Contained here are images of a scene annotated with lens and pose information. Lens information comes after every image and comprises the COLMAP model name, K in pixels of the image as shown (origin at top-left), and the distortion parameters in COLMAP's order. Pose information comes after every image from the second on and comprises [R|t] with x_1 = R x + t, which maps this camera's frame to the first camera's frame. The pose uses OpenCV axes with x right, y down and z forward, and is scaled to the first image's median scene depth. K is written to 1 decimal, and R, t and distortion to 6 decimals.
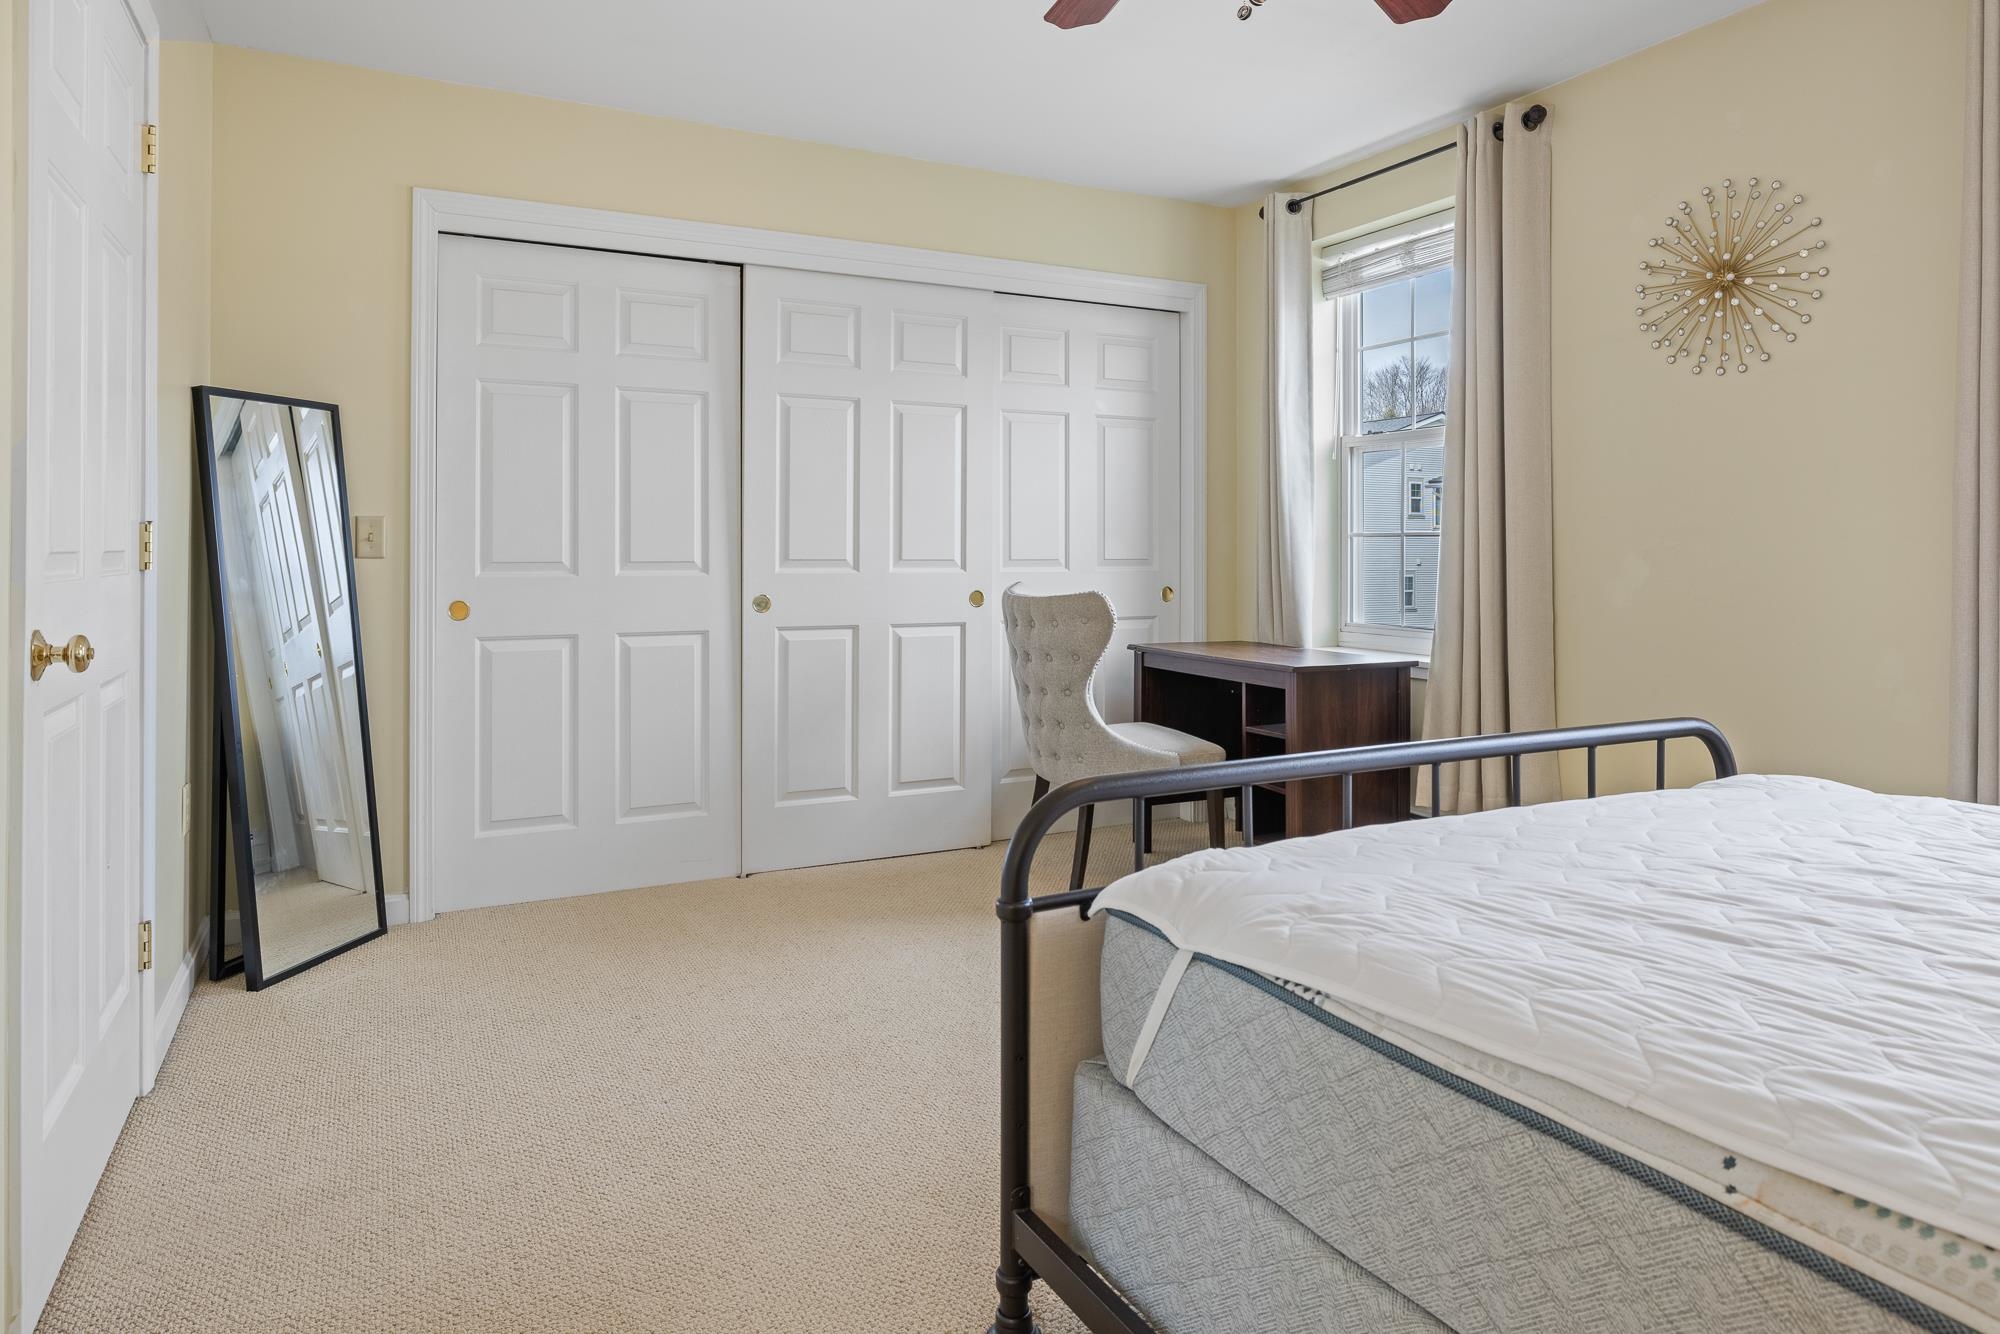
lens RADIAL K [[1229.9, 0, 1001.1], [0, 1229.9, 555.5], [0, 0, 1]] dist [-0.007250, -0.002169]
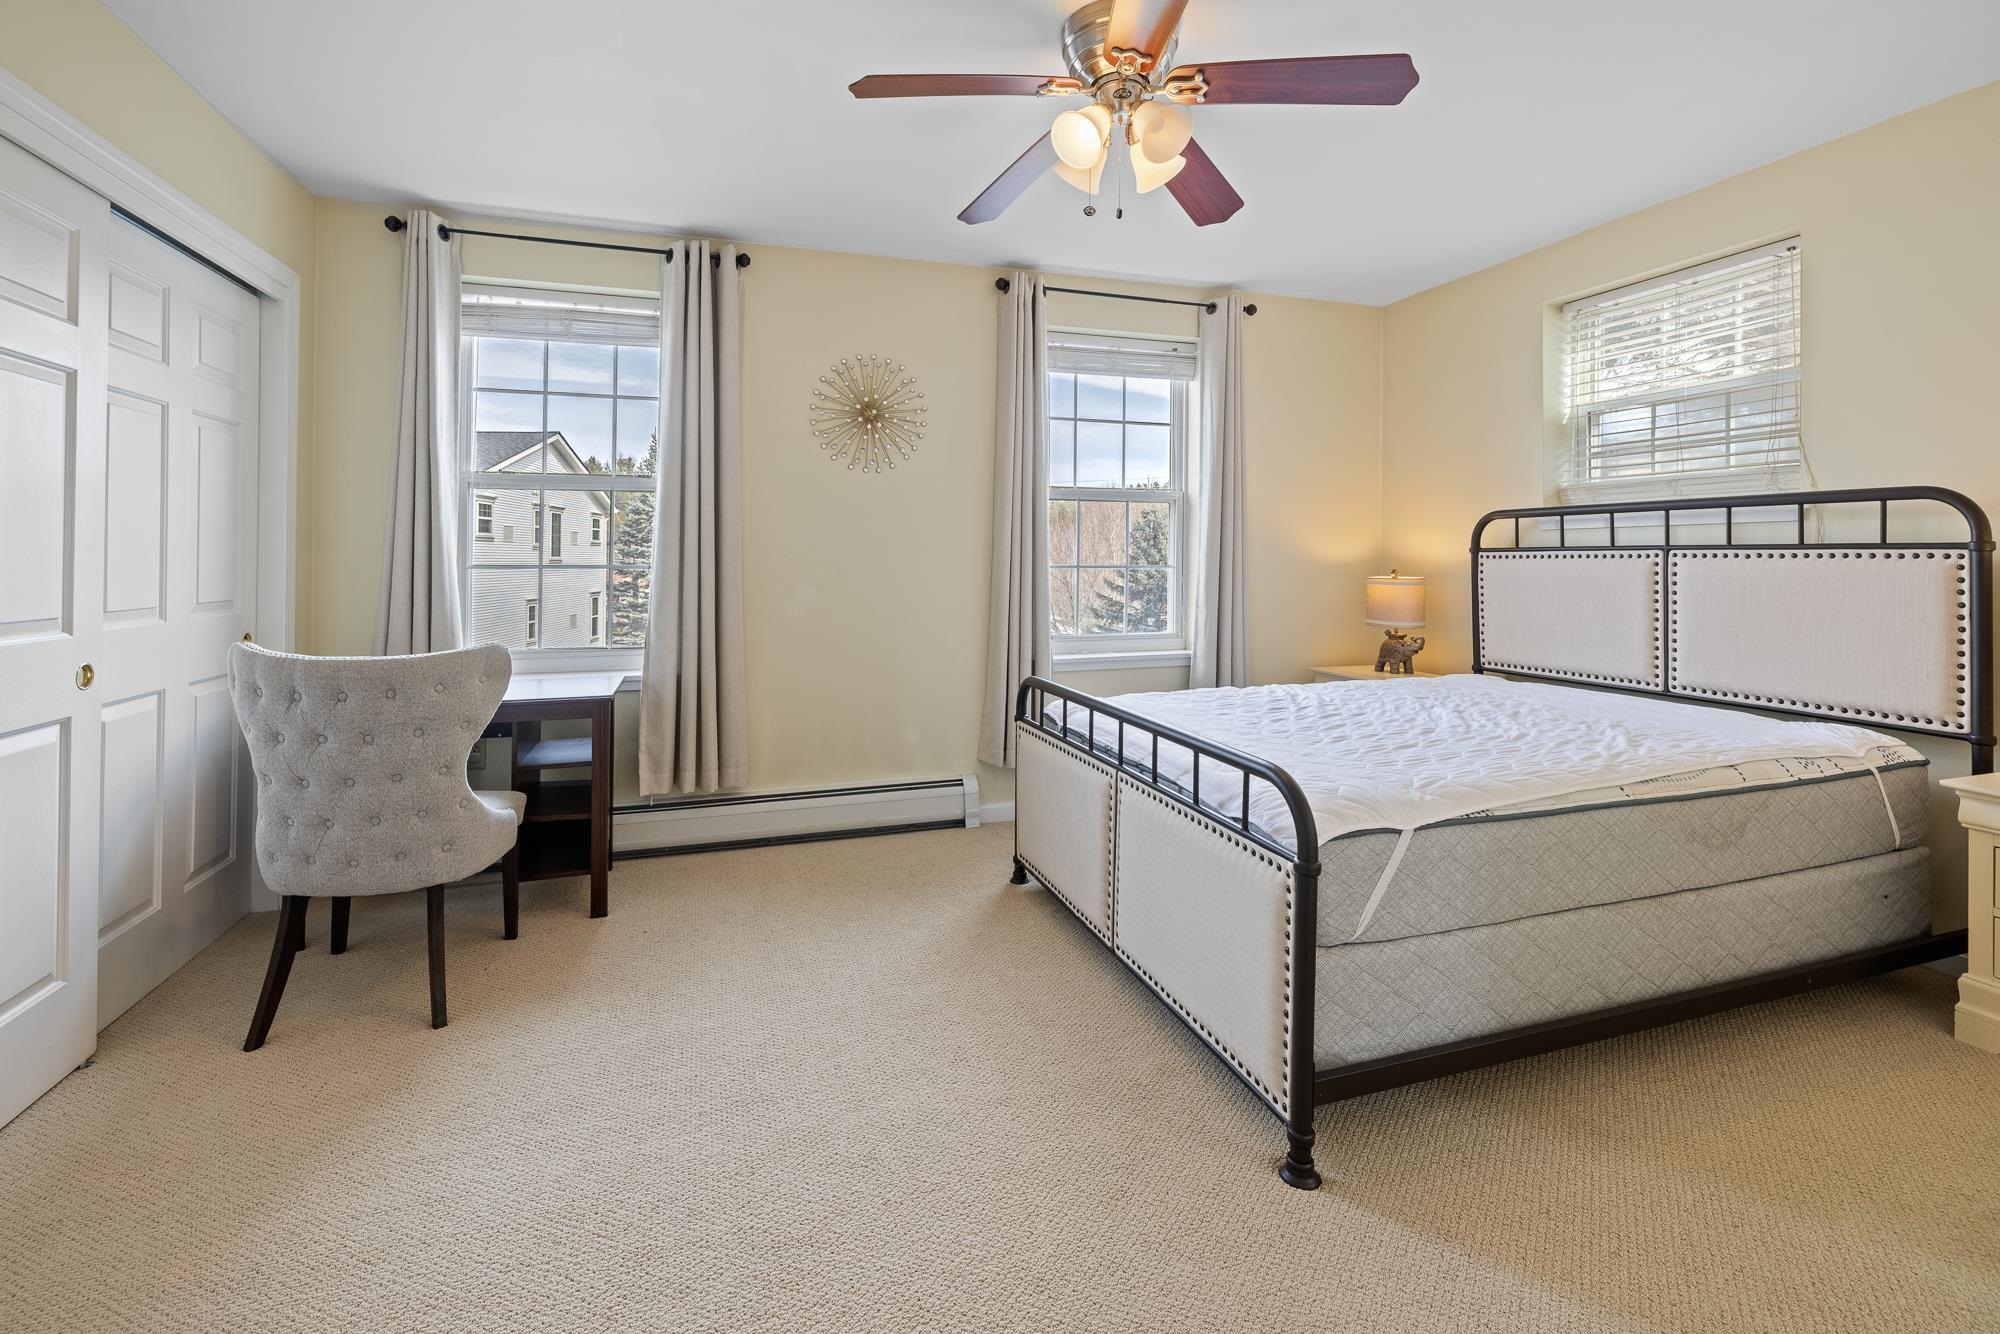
lens RADIAL K [[864.4, 0, 997.7], [0, 864.4, 584.0], [0, 0, 1]] dist [-0.000737, -0.000084]
pose [[0.157029, -0.031336, 0.987097, -0.524327], [0.005192, 0.999509, 0.030904, -0.032835], [-0.987580, 0.000272, 0.157115, 0.631024]]
